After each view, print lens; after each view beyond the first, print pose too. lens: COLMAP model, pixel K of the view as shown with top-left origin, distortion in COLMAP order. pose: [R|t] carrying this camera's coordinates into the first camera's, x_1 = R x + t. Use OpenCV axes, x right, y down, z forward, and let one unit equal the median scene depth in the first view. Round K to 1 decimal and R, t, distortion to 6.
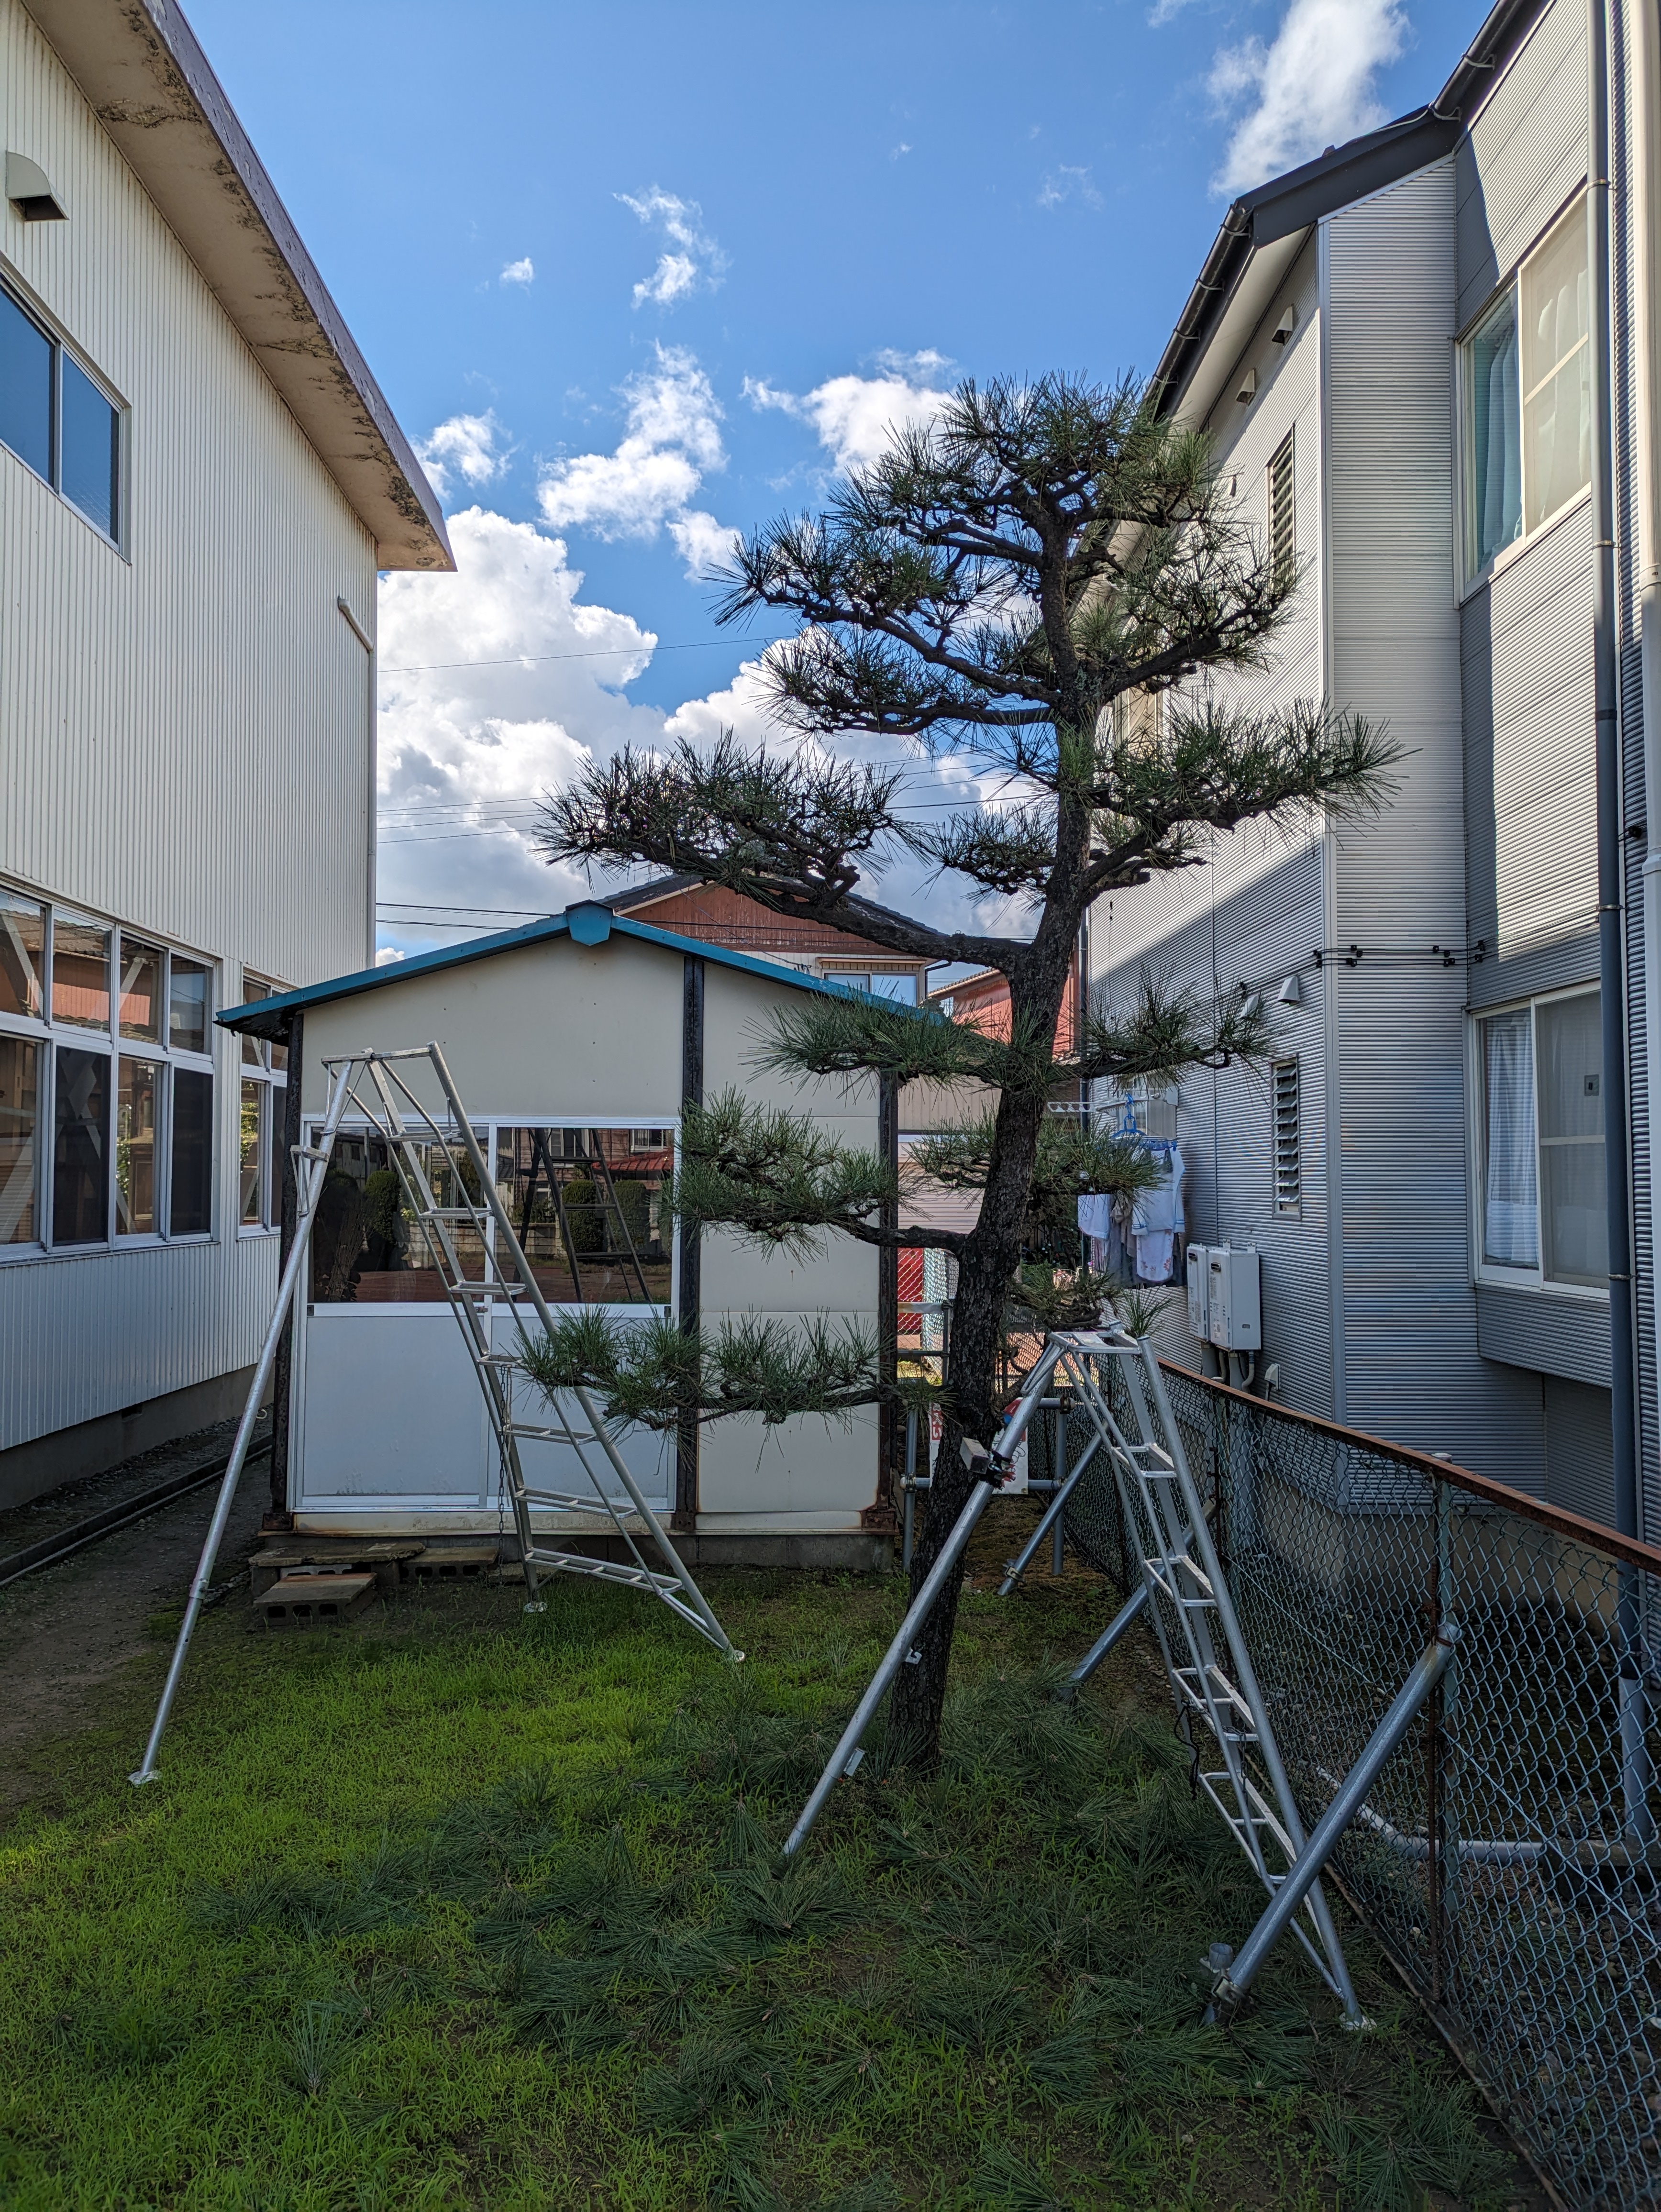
lens RADIAL K [[1640.4, 0, 829.7], [0, 1640.4, 1096.3], [0, 0, 1]] dist [0.041360, -0.003372]
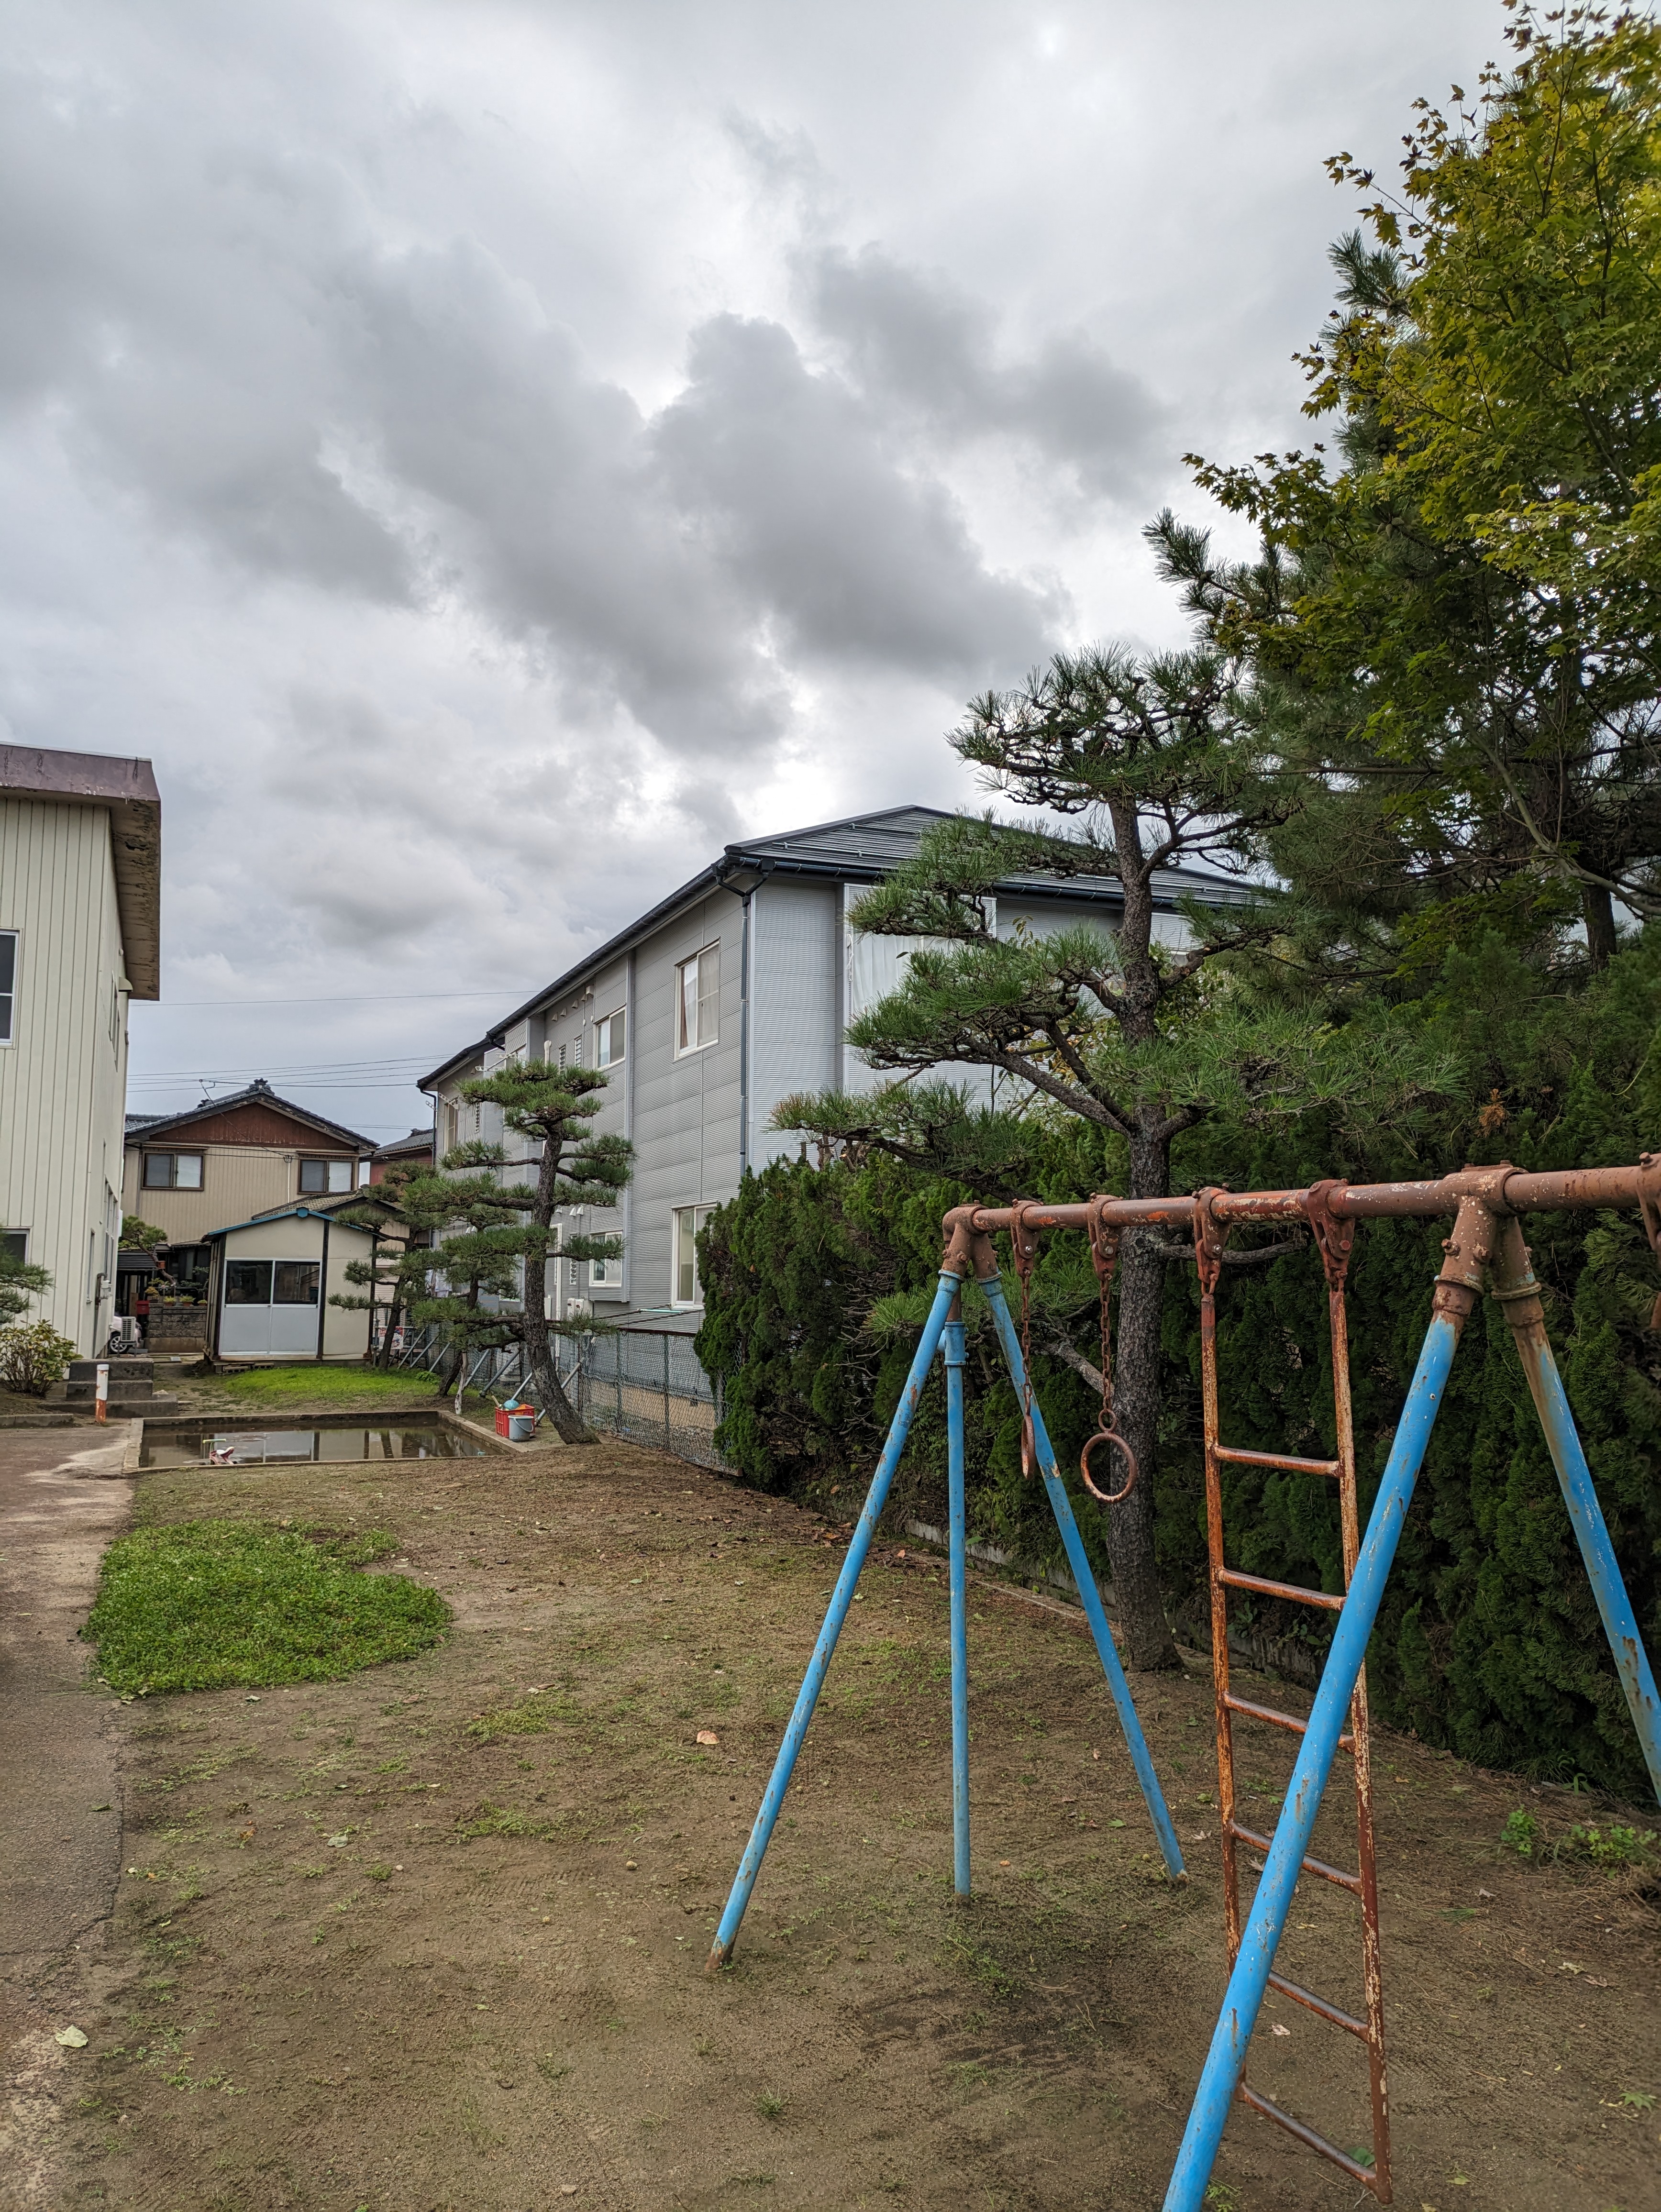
lens RADIAL K [[1608.0, 0, 837.5], [0, 1608.0, 1058.3], [0, 0, 1]] dist [0.006541, -0.000112]
pose [[0.932662, 0.048200, 0.357516, -0.351868], [-0.016862, 0.995775, -0.090263, -0.146811], [-0.360357, 0.078157, 0.929535, -3.261408]]
